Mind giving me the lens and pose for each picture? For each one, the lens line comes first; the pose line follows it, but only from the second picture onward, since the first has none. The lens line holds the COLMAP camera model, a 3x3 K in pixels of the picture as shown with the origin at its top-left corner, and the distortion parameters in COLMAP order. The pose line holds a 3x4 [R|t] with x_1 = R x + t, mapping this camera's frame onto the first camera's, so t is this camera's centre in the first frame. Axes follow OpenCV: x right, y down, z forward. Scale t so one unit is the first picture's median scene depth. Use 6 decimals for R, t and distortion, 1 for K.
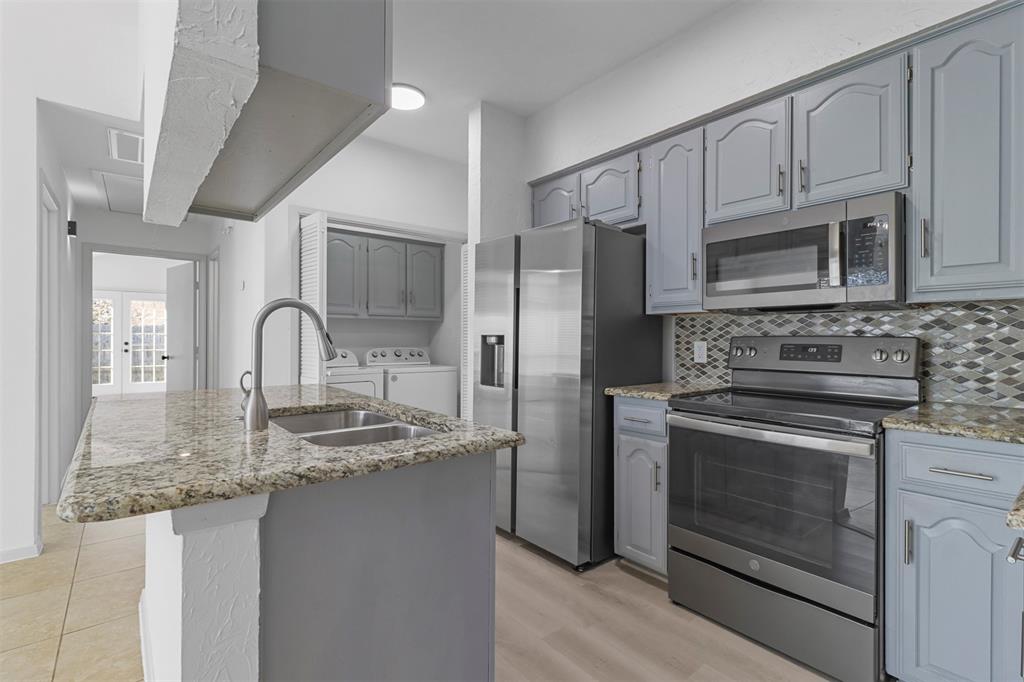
lens RADIAL K [[474.7, 0, 511.6], [0, 474.7, 335.7], [0, 0, 1]] dist [-0.000465, -0.000069]
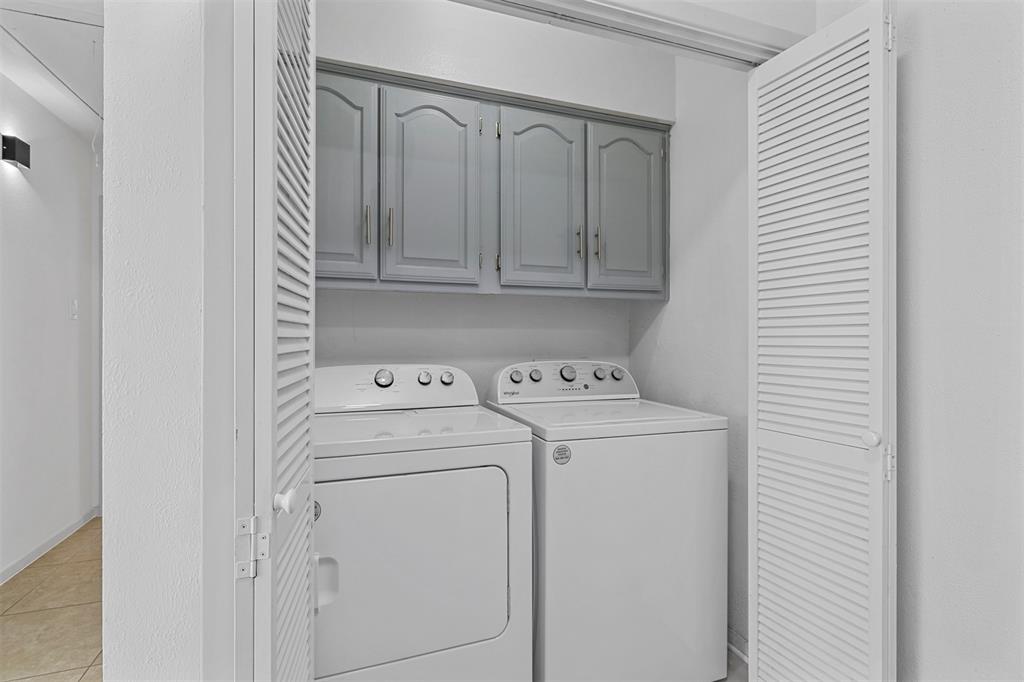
lens RADIAL K [[474.7, 0, 511.6], [0, 474.7, 335.7], [0, 0, 1]] dist [-0.000465, -0.000069]
pose [[0.945014, -0.001691, -0.327025, -0.146498], [0.003356, 0.999984, 0.004526, -0.000425], [0.327012, -0.005374, 0.945005, 0.574606]]
